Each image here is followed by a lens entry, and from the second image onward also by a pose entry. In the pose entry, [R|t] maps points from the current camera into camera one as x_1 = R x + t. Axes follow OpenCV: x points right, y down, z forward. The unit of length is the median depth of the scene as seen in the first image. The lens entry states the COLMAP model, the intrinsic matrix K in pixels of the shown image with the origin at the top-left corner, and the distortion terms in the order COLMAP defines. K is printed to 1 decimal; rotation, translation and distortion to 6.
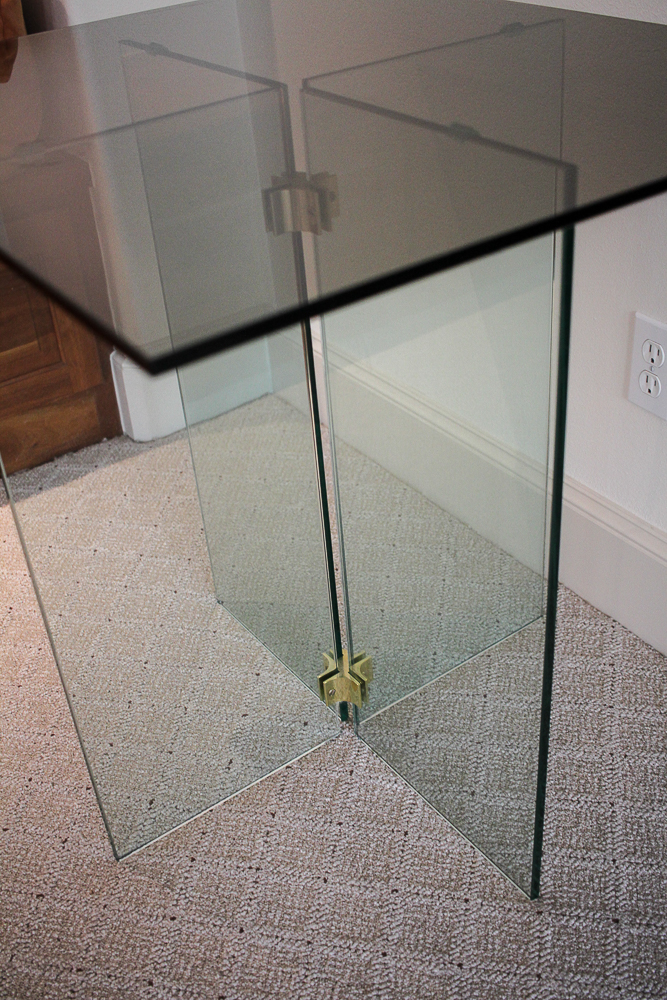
lens RADIAL K [[1140.4, 0, 338.1], [0, 1140.4, 488.7], [0, 0, 1]] dist [-0.085224, 0.000000]
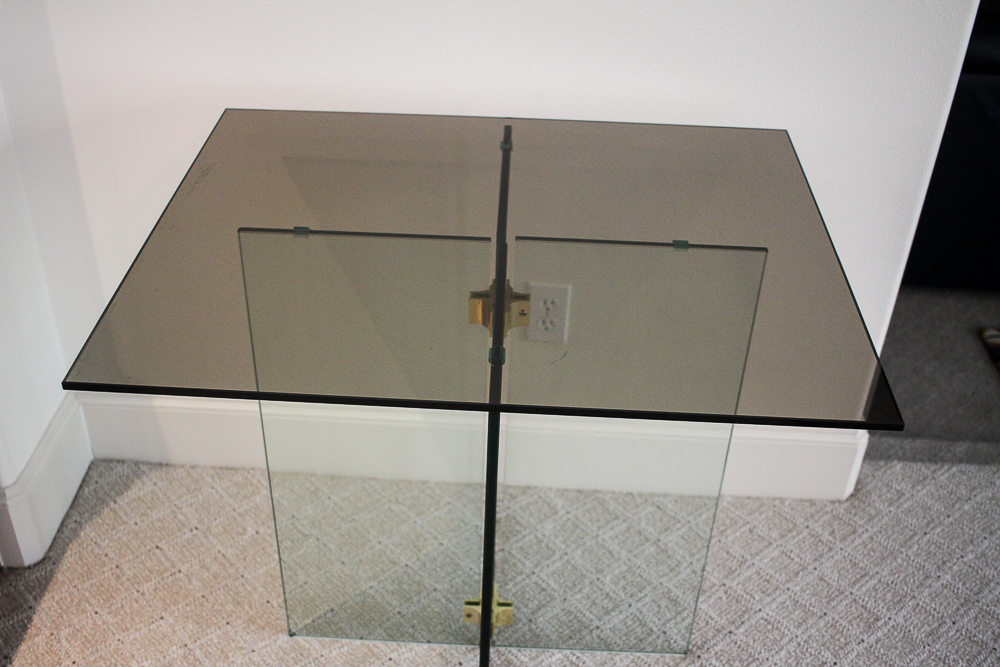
lens RADIAL K [[1140.4, 0, 502.8], [0, 1140.4, 326.8], [0, 0, 1]] dist [-0.085224, 0.000000]
pose [[0.601507, -0.374055, 0.705884, -0.901706], [0.376200, 0.912129, 0.162773, -0.394359], [-0.704743, 0.167644, 0.689371, 0.019067]]
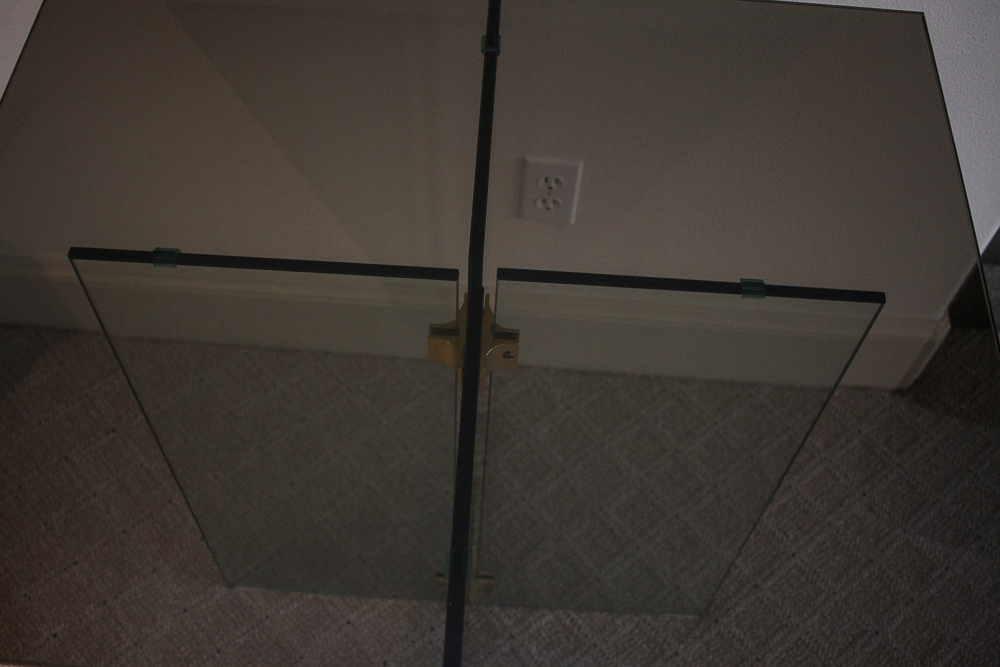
lens RADIAL K [[1140.4, 0, 499.0], [0, 1140.4, 331.1], [0, 0, 1]] dist [-0.085224, 0.000000]
pose [[0.614240, -0.600962, 0.511424, -0.439483], [0.363723, 0.790756, 0.492353, -0.621934], [-0.700297, -0.116406, 0.704297, 0.268140]]
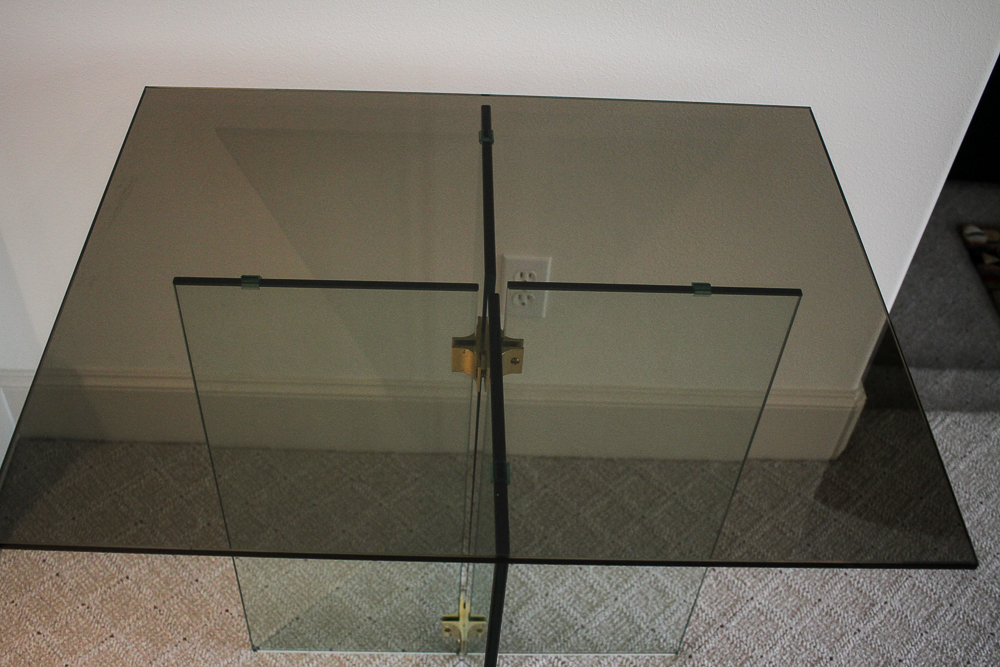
lens RADIAL K [[1140.4, 0, 503.8], [0, 1140.4, 328.0], [0, 0, 1]] dist [-0.085224, 0.000000]
pose [[0.552294, -0.511606, 0.658203, -0.700278], [0.374894, 0.857626, 0.352040, -0.601235], [-0.744597, 0.052327, 0.665460, 0.152179]]
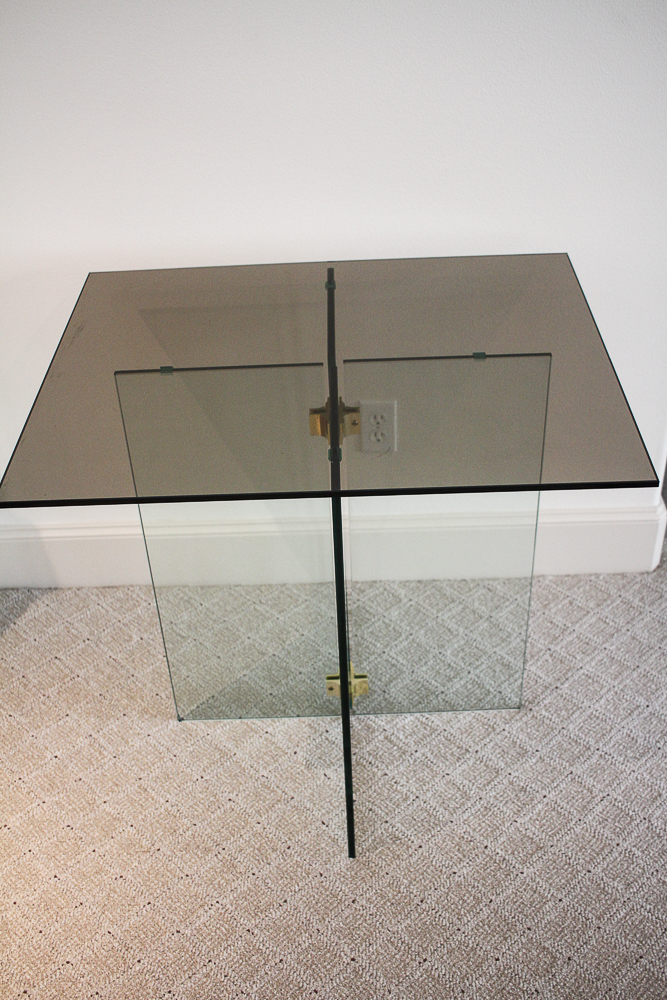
lens RADIAL K [[1140.4, 0, 354.9], [0, 1140.4, 479.3], [0, 0, 1]] dist [-0.085224, 0.000000]
pose [[0.563533, -0.431704, 0.704317, -1.089756], [0.446943, 0.876358, 0.179551, -0.401641], [-0.694746, 0.213607, 0.686804, -0.153117]]
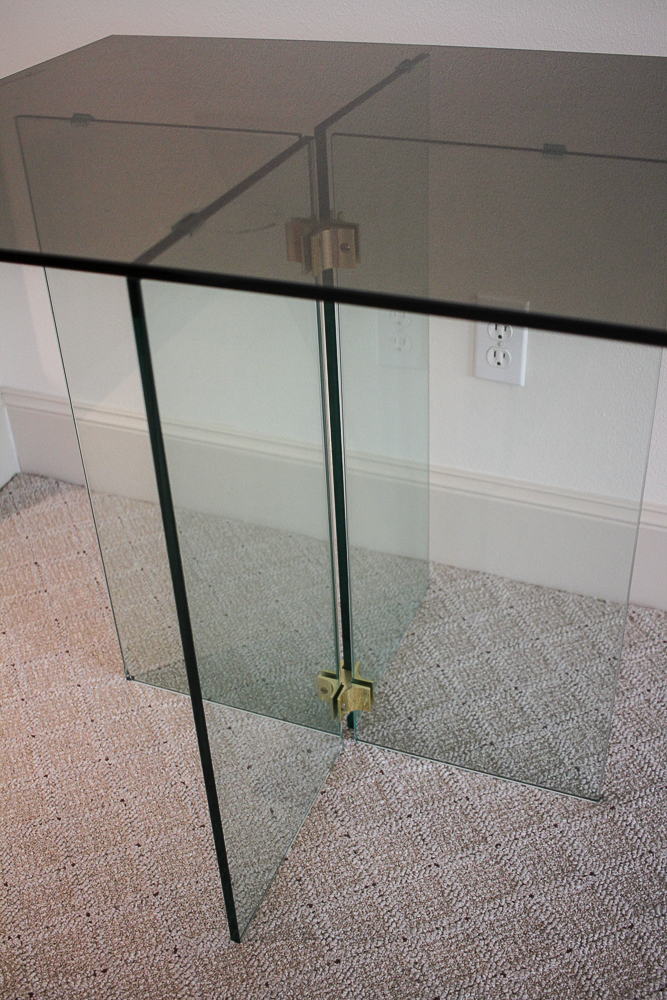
lens RADIAL K [[1140.4, 0, 356.7], [0, 1140.4, 471.1], [0, 0, 1]] dist [-0.085224, 0.000000]
pose [[0.834893, -0.252366, 0.489147, -0.500988], [0.277197, 0.960551, 0.022448, -0.052261], [-0.475516, 0.116848, 0.871912, 0.071837]]
